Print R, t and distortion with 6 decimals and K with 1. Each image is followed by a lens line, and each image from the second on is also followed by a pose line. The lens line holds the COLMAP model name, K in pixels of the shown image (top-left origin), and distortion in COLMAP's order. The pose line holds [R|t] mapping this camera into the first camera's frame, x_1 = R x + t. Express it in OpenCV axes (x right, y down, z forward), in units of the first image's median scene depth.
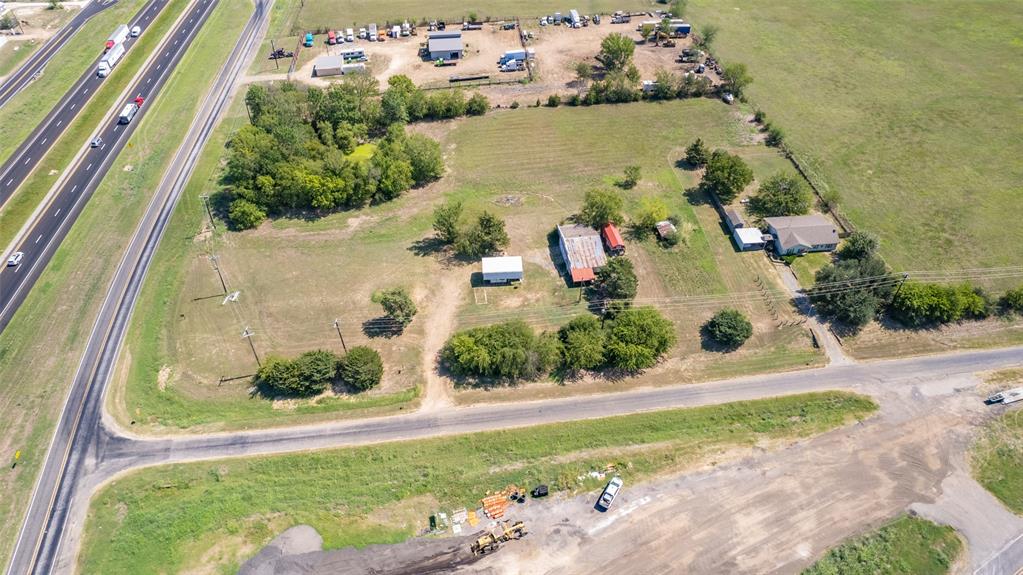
lens RADIAL K [[653.0, 0, 516.7], [0, 653.0, 292.9], [0, 0, 1]] dist [-0.078061, 0.067341]
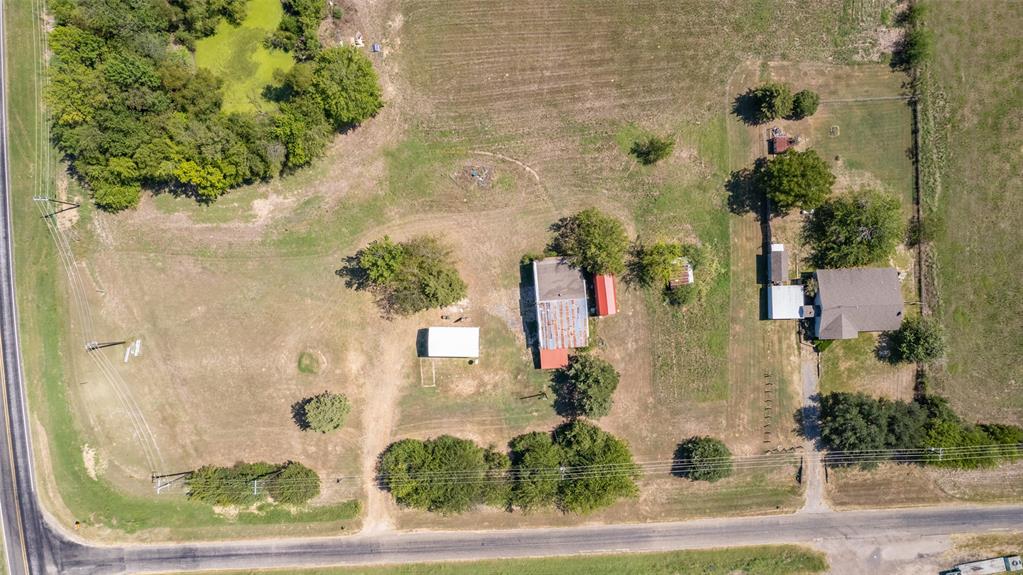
lens RADIAL K [[651.9, 0, 513.5], [0, 651.9, 296.2], [0, 0, 1]] dist [-0.083259, 0.075665]
pose [[0.997215, 0.074491, -0.003761, 0.046106], [-0.048714, 0.688660, 0.723446, -0.623256], [0.056480, -0.721248, 0.690370, 0.472998]]
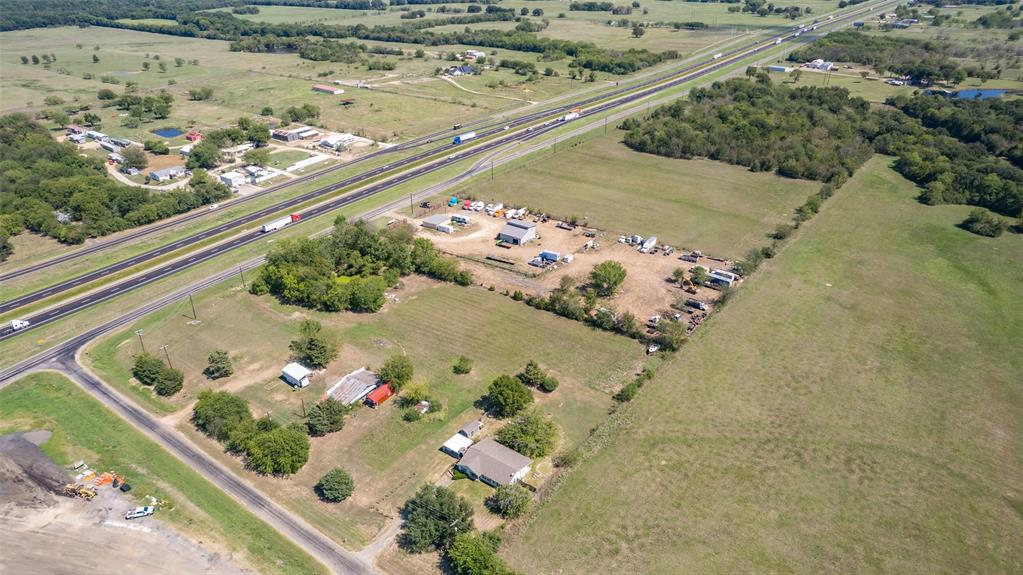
lens RADIAL K [[651.9, 0, 513.5], [0, 651.9, 296.2], [0, 0, 1]] dist [-0.083259, 0.075665]
pose [[0.737887, 0.322206, -0.593049, 1.005730], [-0.456797, 0.885268, -0.087389, -0.257204], [0.496850, 0.335386, 0.800410, 0.086499]]
